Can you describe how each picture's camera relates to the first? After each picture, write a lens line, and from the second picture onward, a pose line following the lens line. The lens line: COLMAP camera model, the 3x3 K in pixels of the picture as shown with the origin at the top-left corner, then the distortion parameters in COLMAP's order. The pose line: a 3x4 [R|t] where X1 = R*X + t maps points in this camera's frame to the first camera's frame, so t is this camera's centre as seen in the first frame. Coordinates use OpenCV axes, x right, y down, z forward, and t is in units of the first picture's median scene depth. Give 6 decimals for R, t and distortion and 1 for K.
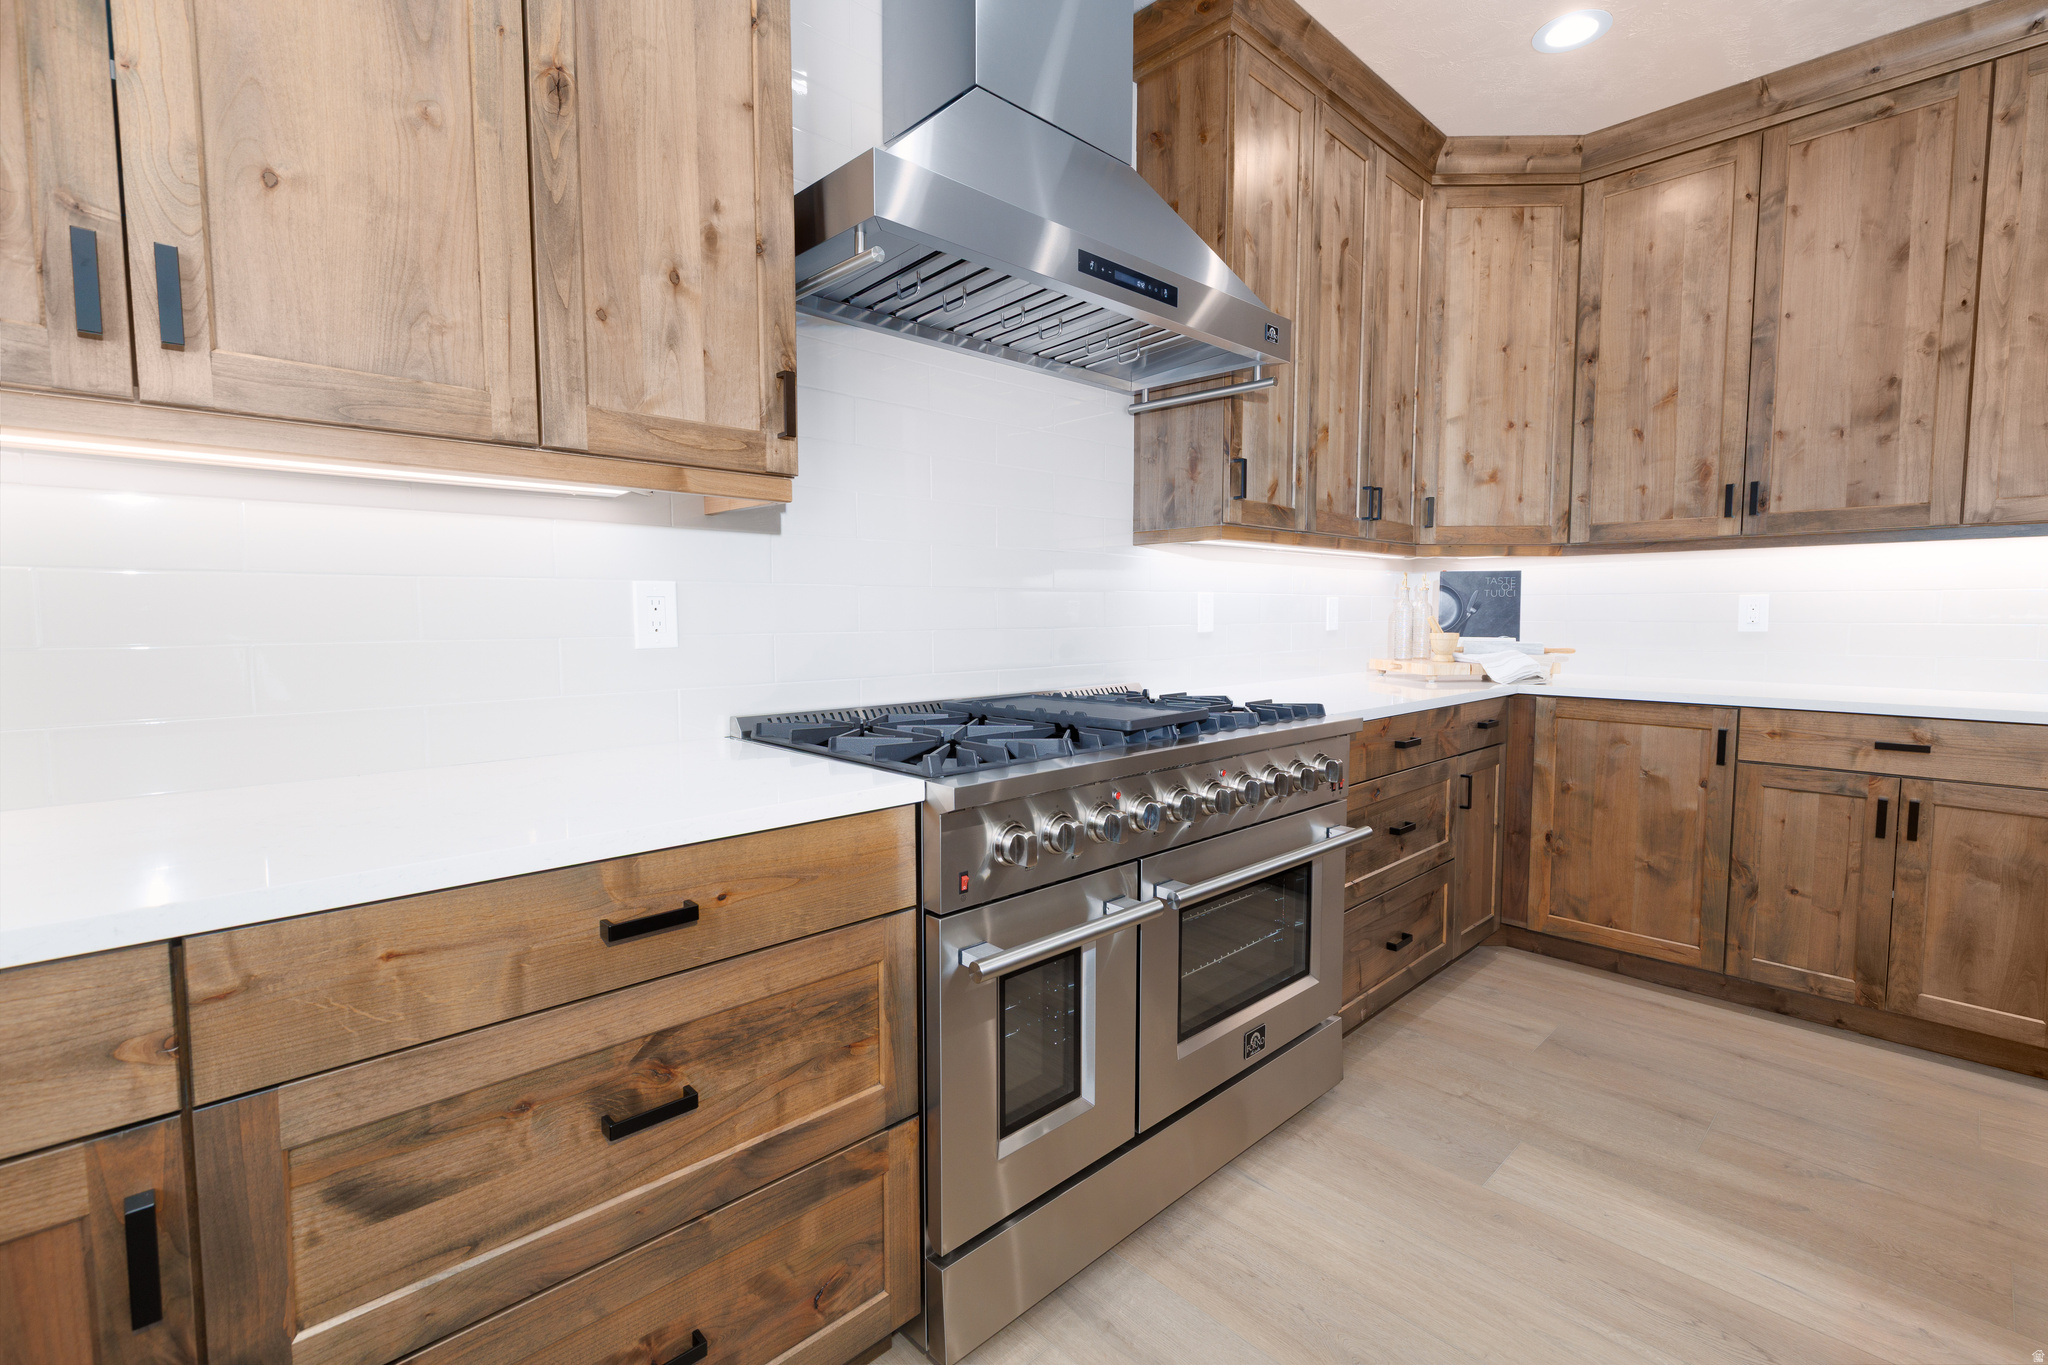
lens RADIAL K [[927.7, 0, 1028.6], [0, 927.7, 684.0], [0, 0, 1]] dist [0.009172, -0.000313]
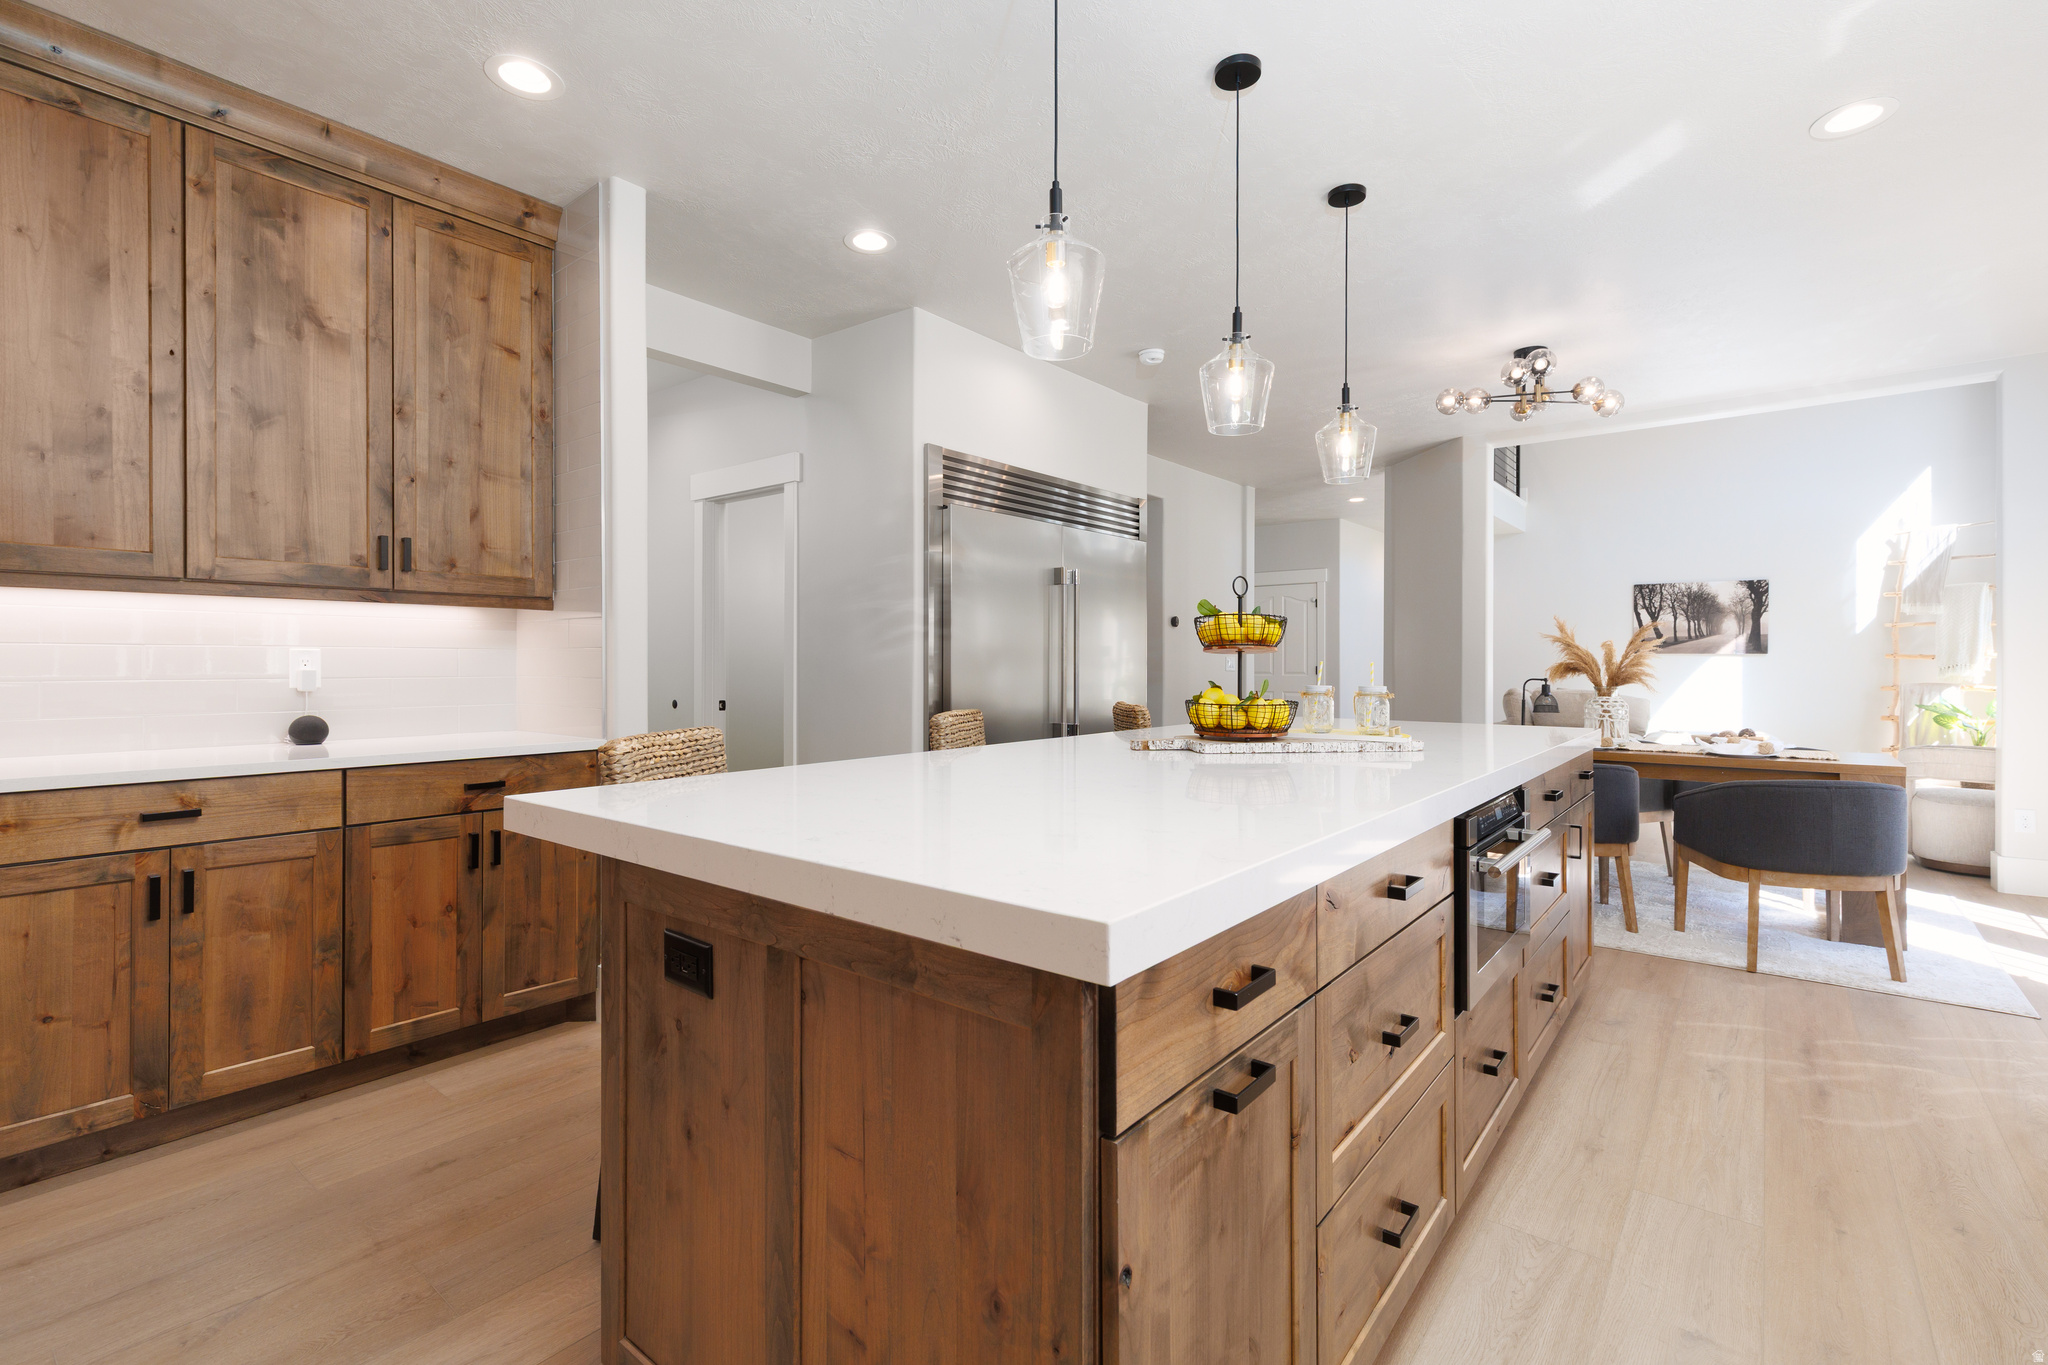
lens RADIAL K [[927.7, 0, 1021.6], [0, 927.7, 664.4], [0, 0, 1]] dist [0.009172, -0.000313]
pose [[-0.127209, -0.000466, 0.991876, -0.080376], [0.077673, 0.996924, 0.010430, -0.023874], [-0.988830, 0.078369, -0.126781, 0.271201]]
